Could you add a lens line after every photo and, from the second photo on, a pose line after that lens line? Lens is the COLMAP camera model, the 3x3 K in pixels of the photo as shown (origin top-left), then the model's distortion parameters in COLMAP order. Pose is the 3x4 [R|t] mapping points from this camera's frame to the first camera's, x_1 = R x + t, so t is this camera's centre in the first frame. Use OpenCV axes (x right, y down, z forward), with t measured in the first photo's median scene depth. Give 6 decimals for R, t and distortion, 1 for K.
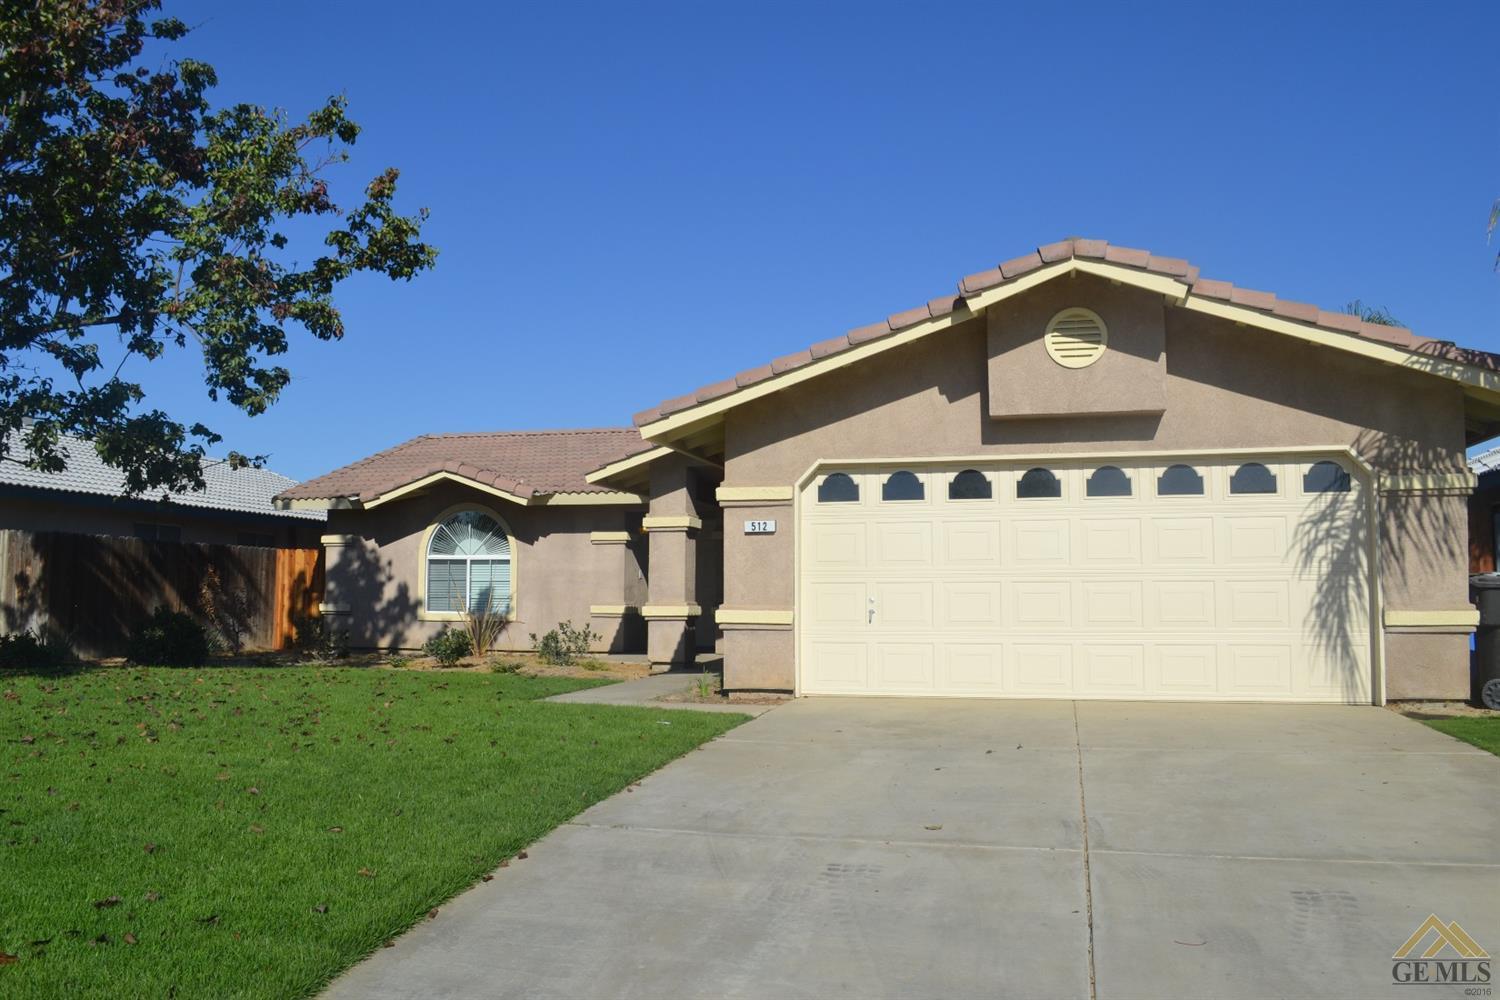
lens RADIAL K [[1186.7, 0, 749.3], [0, 1186.7, 496.1], [0, 0, 1]] dist [-0.071168, -0.007270]
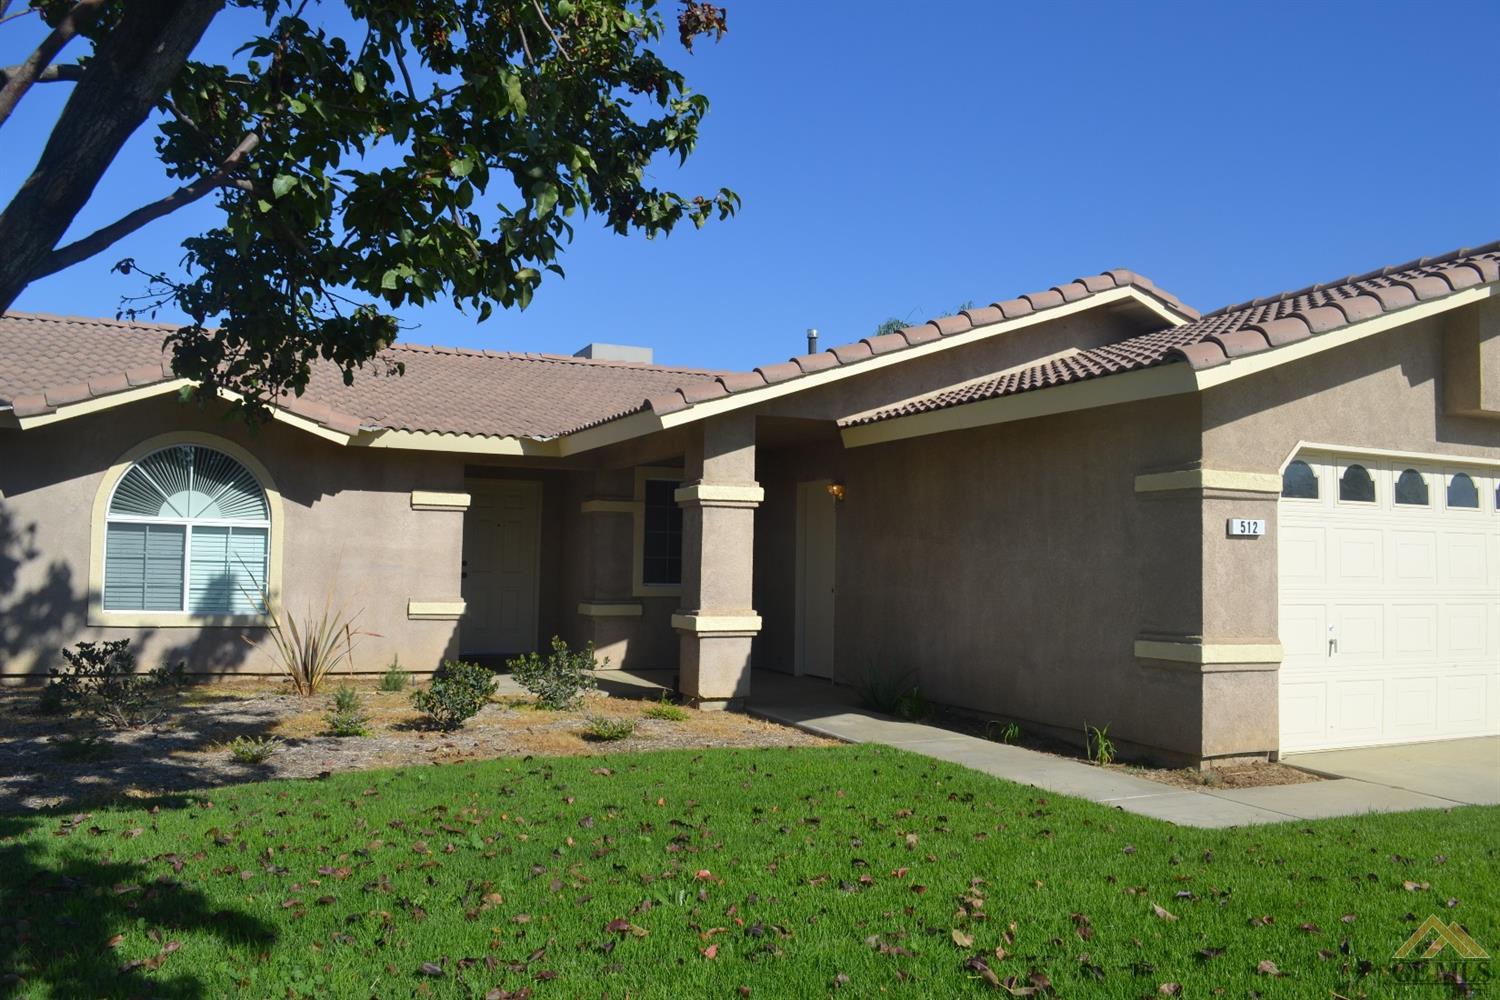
lens RADIAL K [[1186.7, 0, 748.9], [0, 1186.7, 508.1], [0, 0, 1]] dist [-0.071168, -0.007270]
pose [[0.788293, 0.042761, 0.613812, -0.388495], [-0.071579, 0.997182, 0.022458, 0.011362], [-0.611122, -0.061640, 0.789133, 0.366589]]
